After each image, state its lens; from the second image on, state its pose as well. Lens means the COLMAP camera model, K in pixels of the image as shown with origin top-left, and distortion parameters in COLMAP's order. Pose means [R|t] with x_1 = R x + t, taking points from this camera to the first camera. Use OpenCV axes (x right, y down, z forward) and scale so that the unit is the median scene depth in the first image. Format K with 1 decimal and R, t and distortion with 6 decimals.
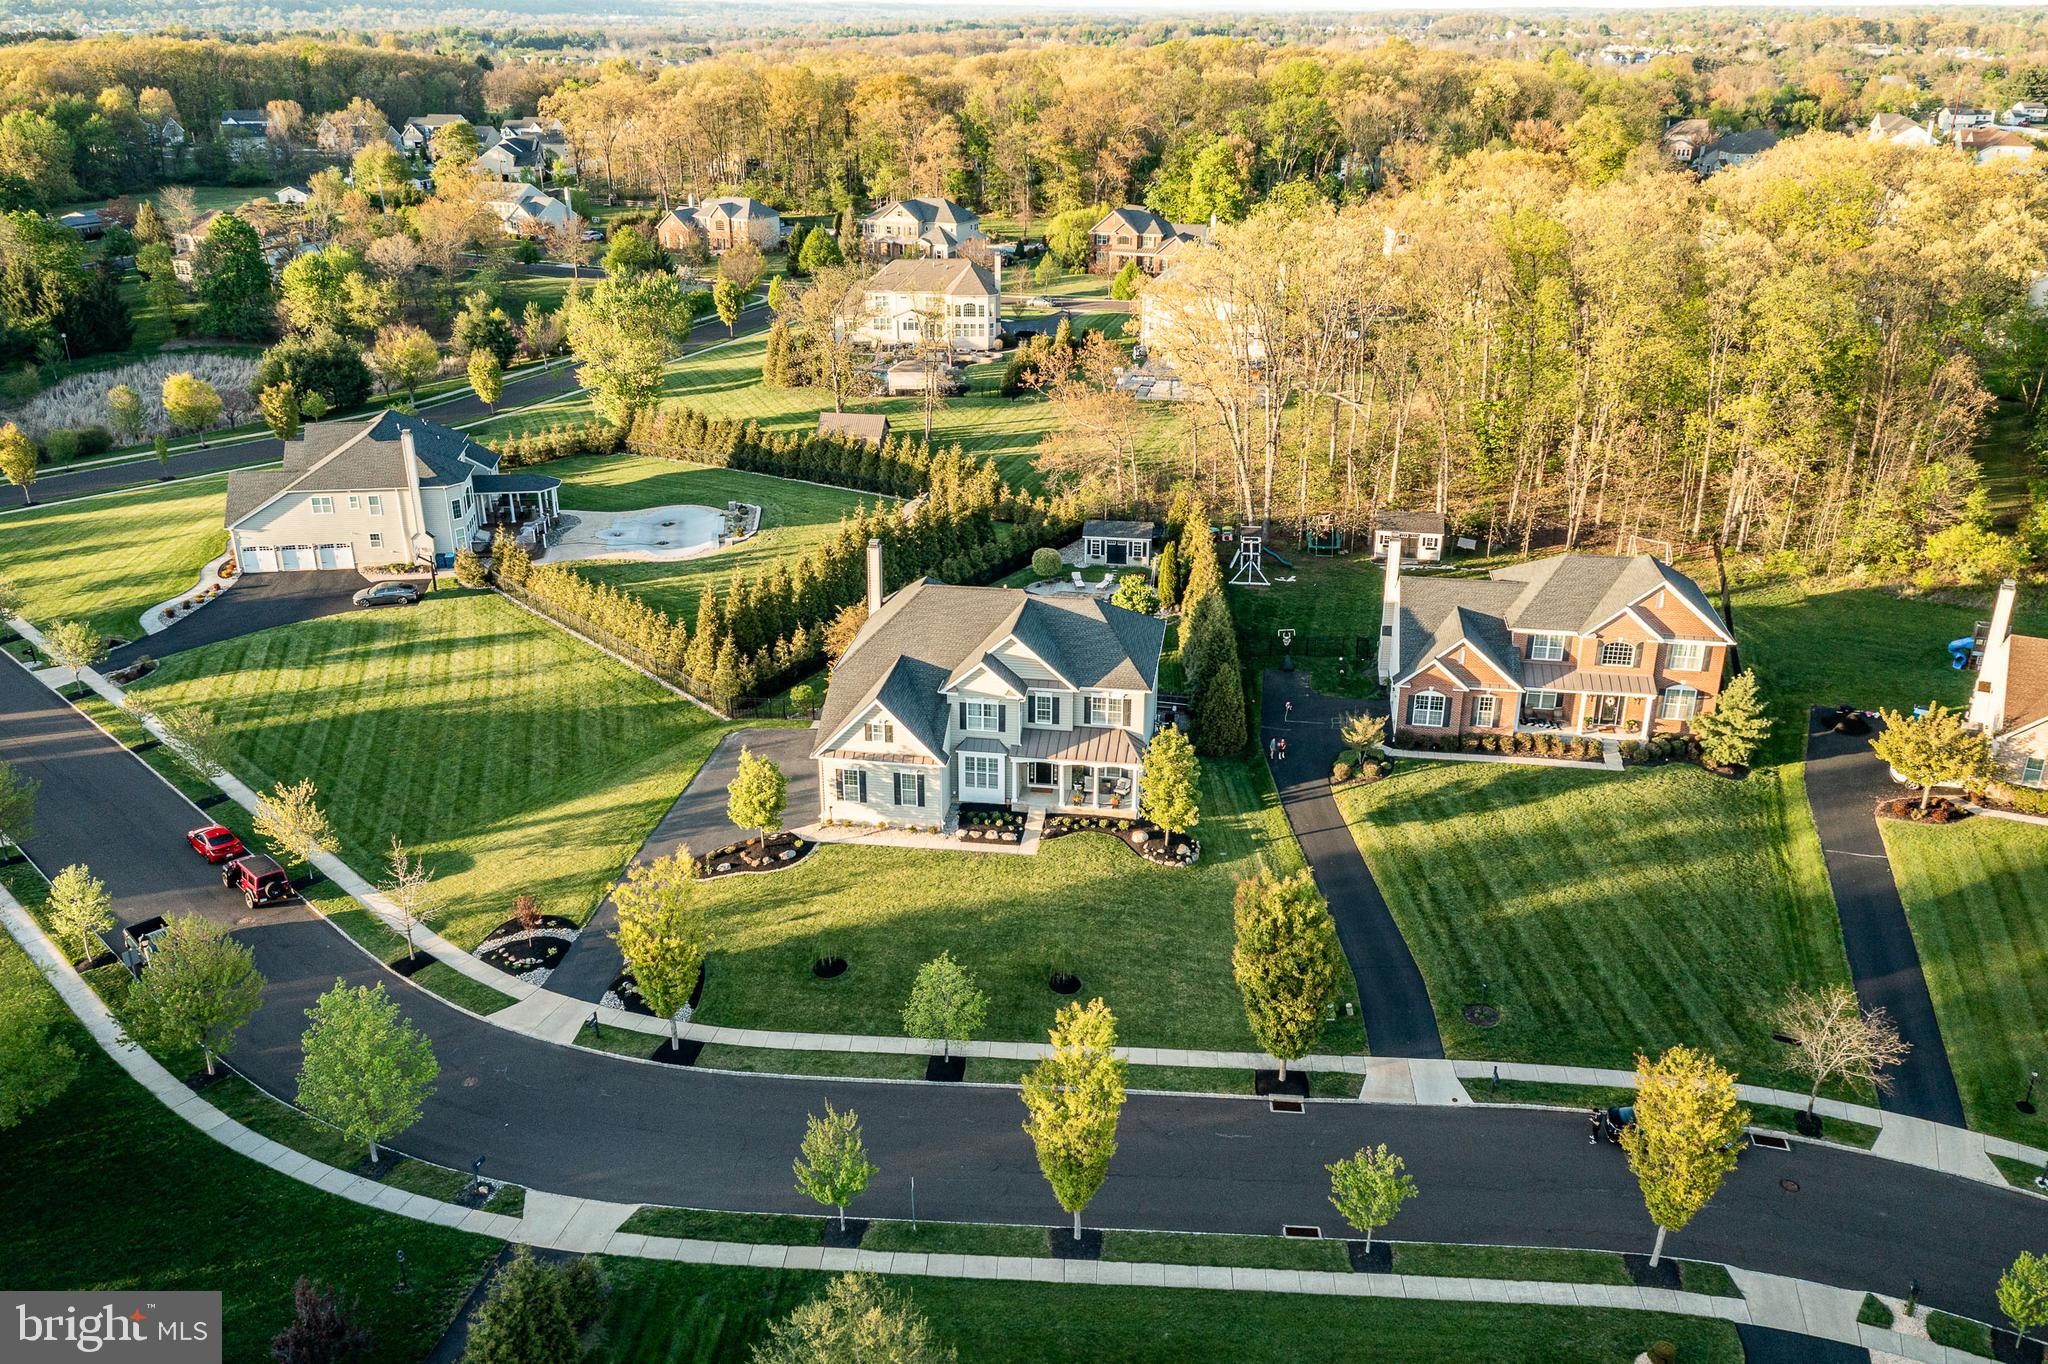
lens RADIAL K [[1627.2, 0, 1024.0], [0, 1627.2, 682.0], [0, 0, 1]] dist [-0.009454, 0.037913]
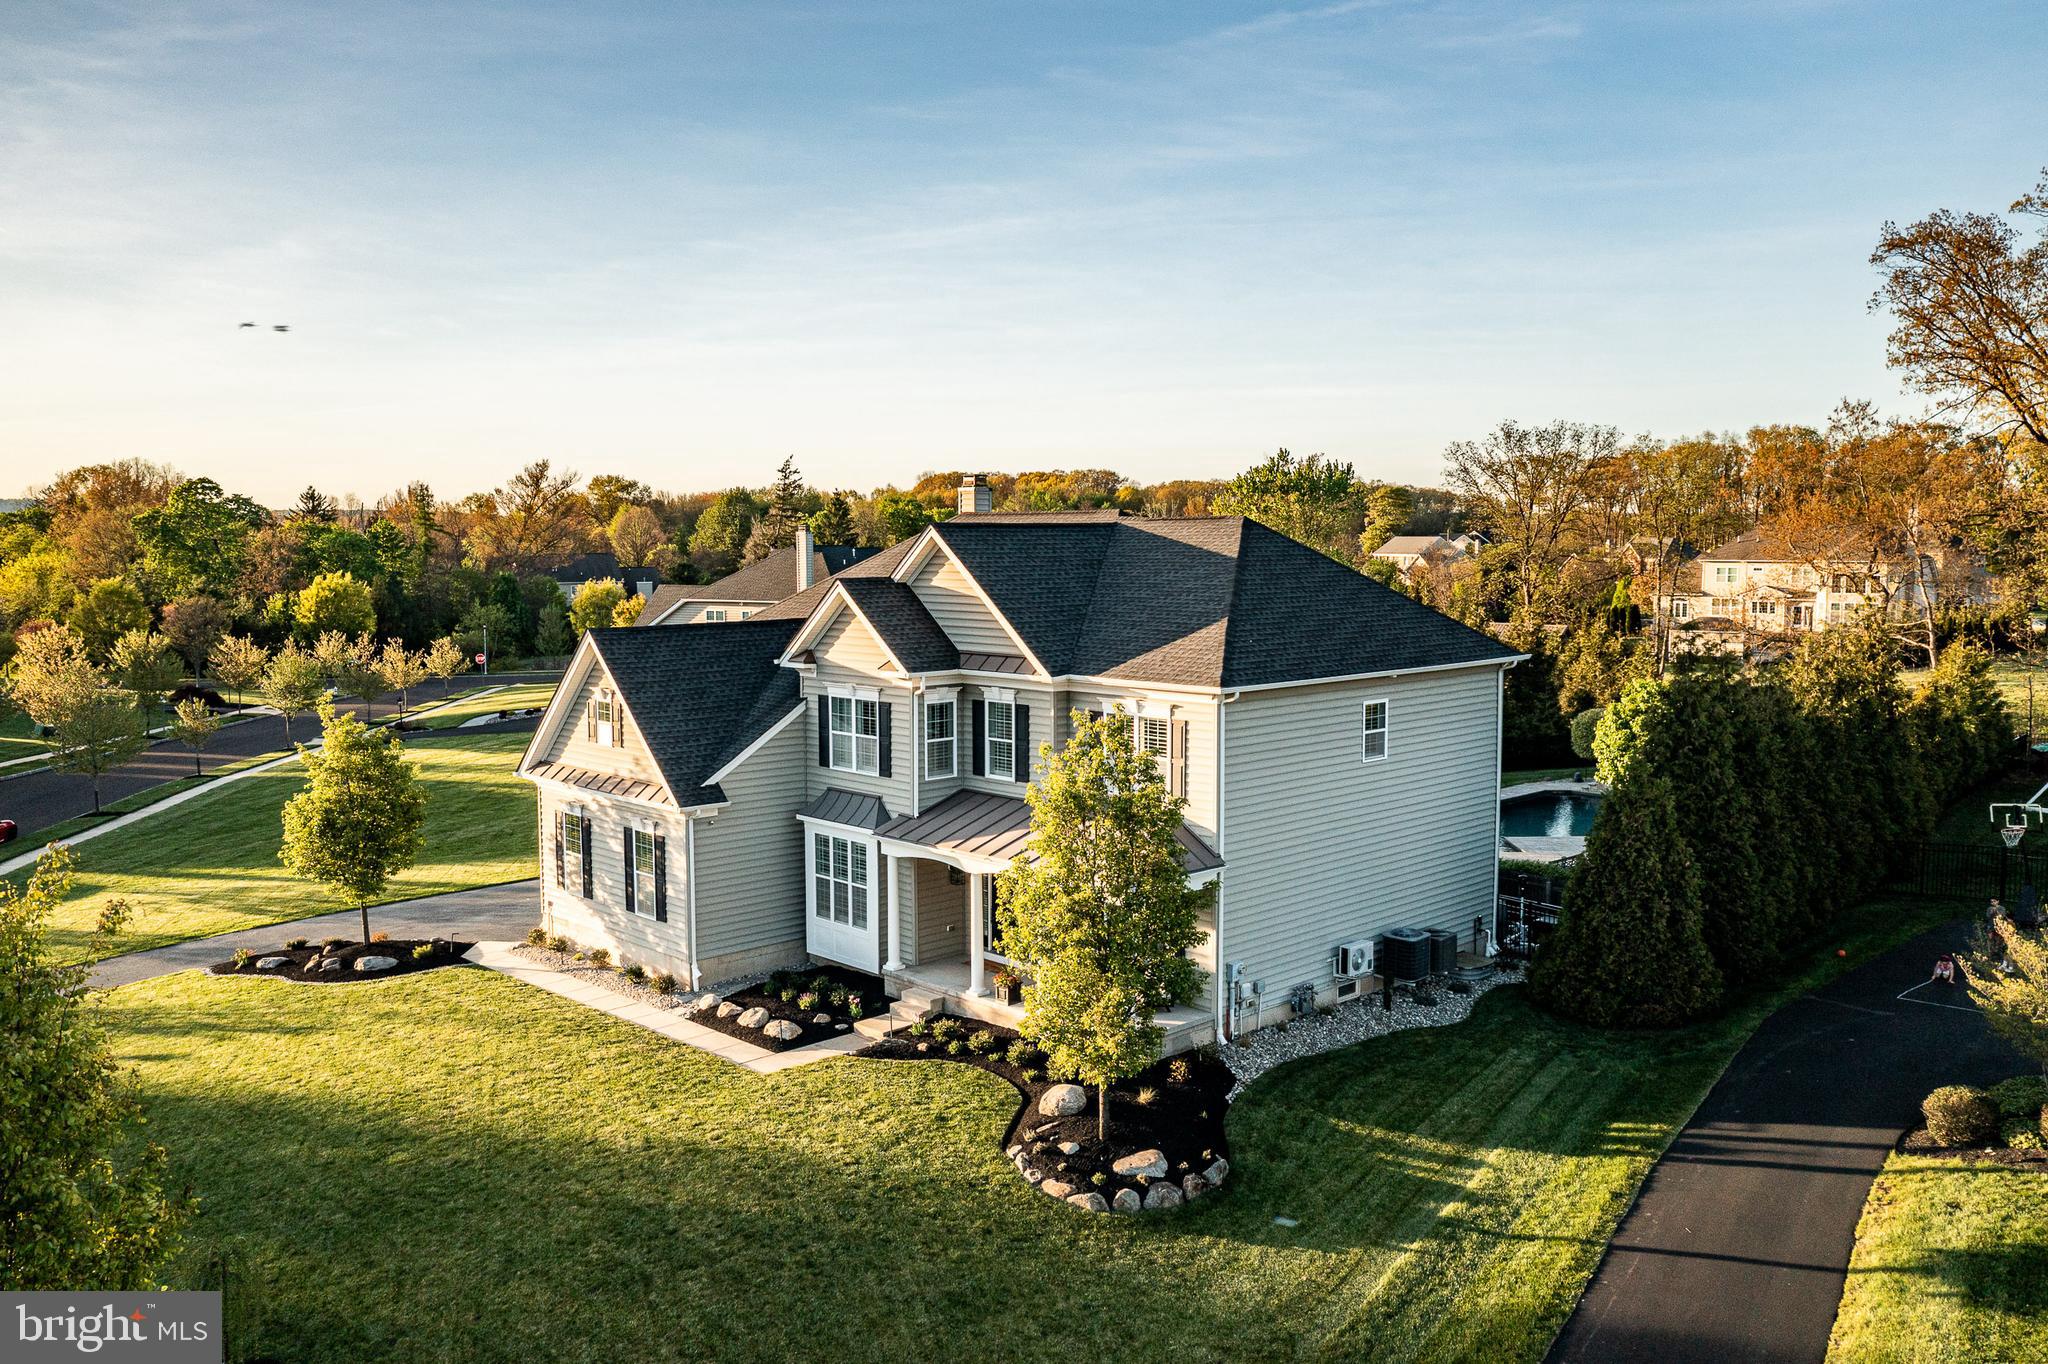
lens RADIAL K [[1627.2, 0, 1024.0], [0, 1627.2, 682.0], [0, 0, 1]] dist [-0.009454, 0.037913]
pose [[0.791825, 0.050343, -0.608669, 0.247317], [-0.228710, 0.948523, -0.219079, 0.086204], [0.566308, 0.312681, 0.762579, 0.707382]]
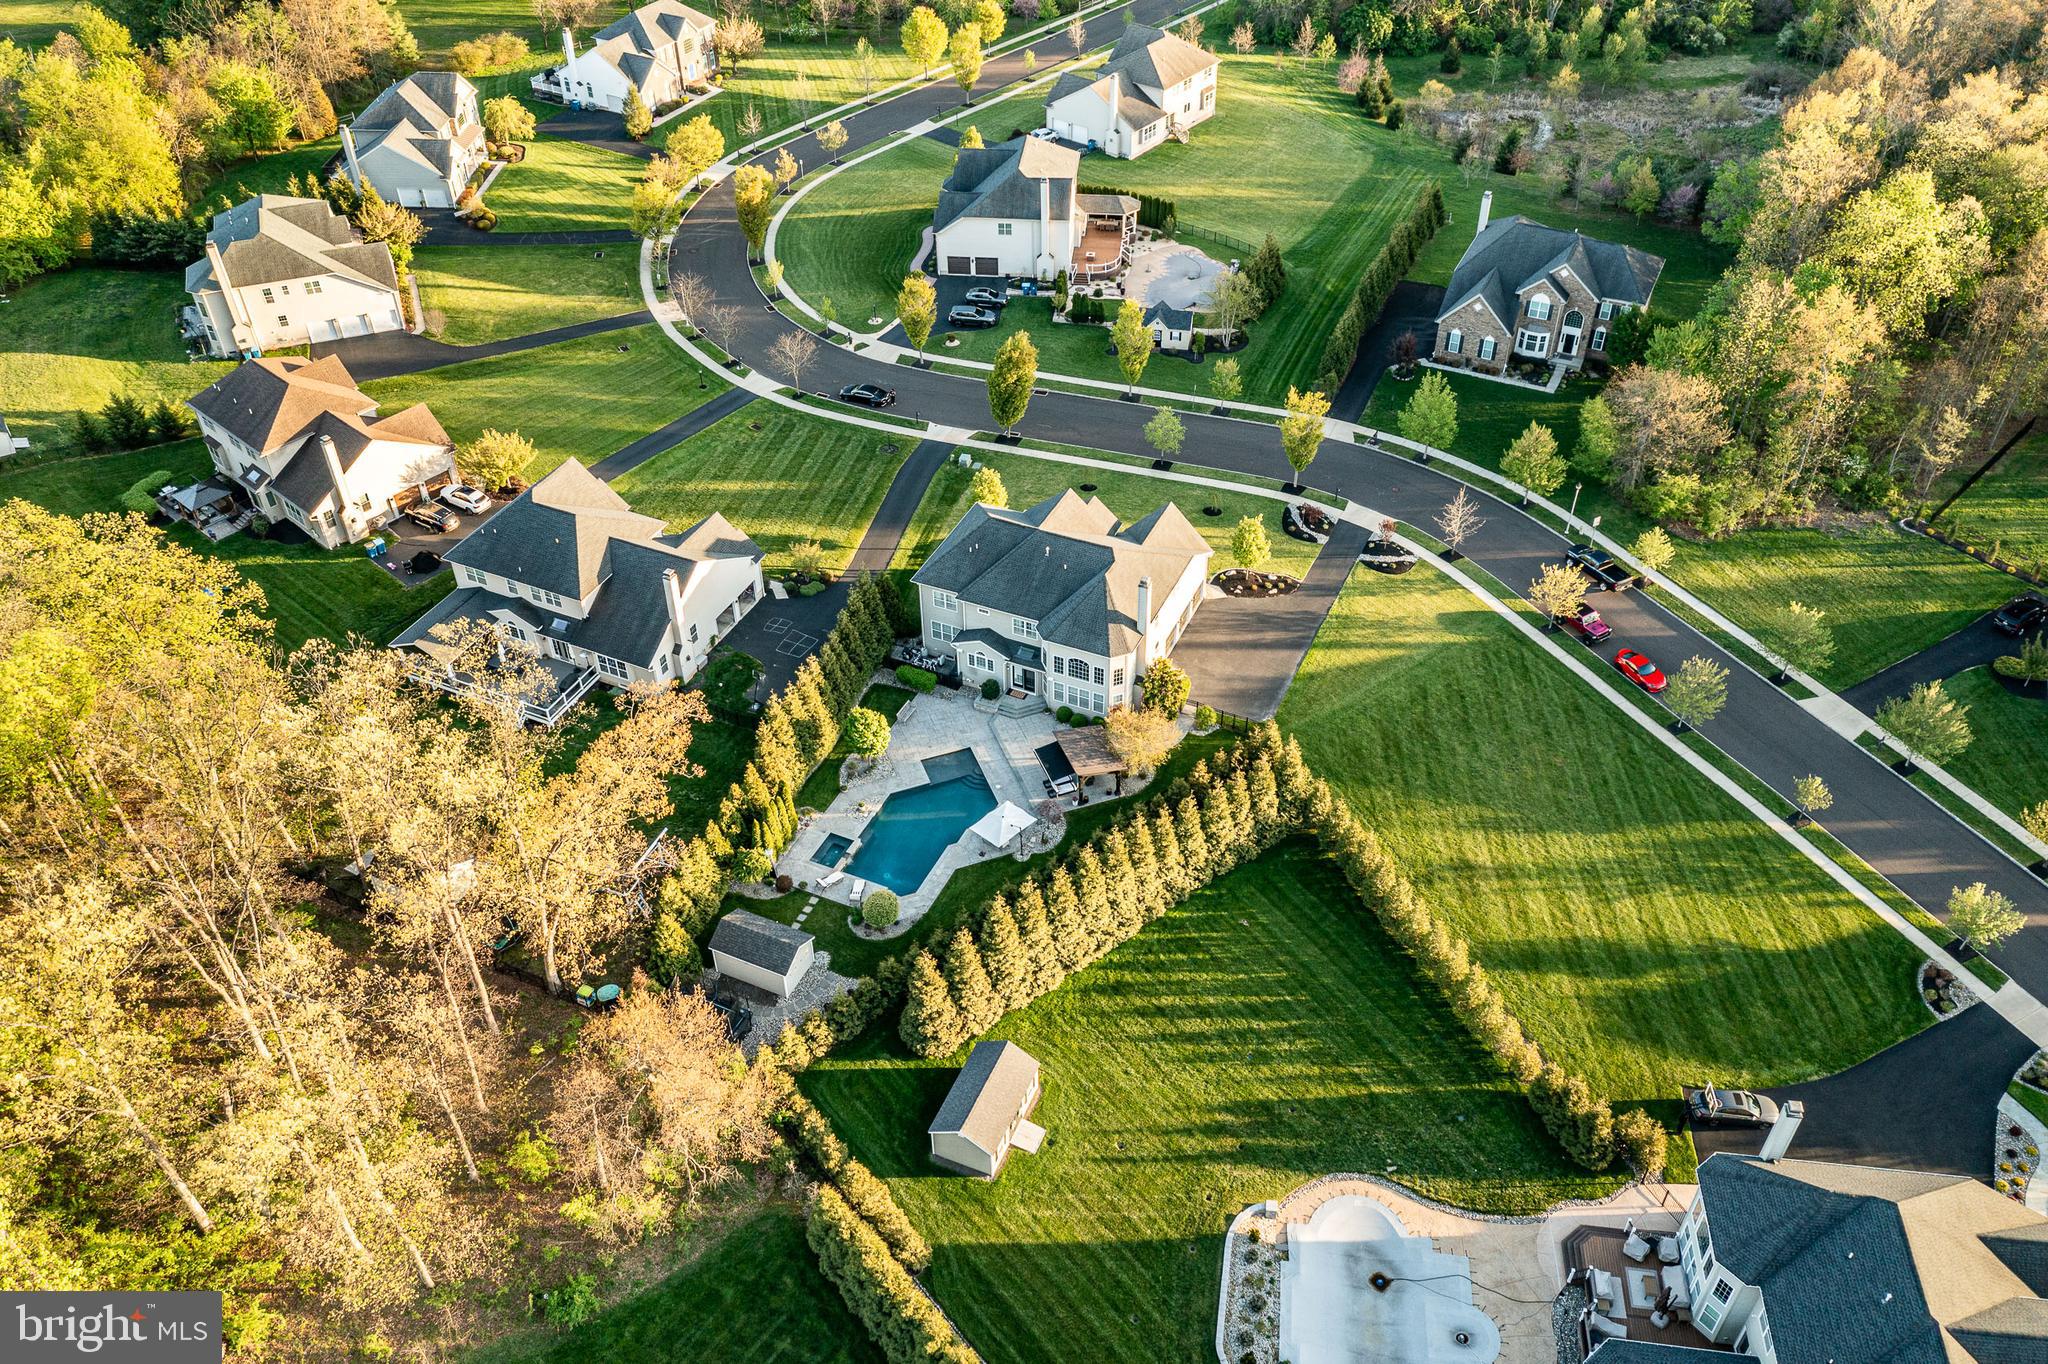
lens RADIAL K [[1637.4, 0, 1024.0], [0, 1637.4, 682.0], [0, 0, 1]] dist [-0.006096, 0.037203]
pose [[-0.961967, -0.168766, 0.214795, -0.292393], [0.114501, 0.464788, 0.877987, -1.158447], [-0.248009, 0.869189, -0.427787, 1.712778]]
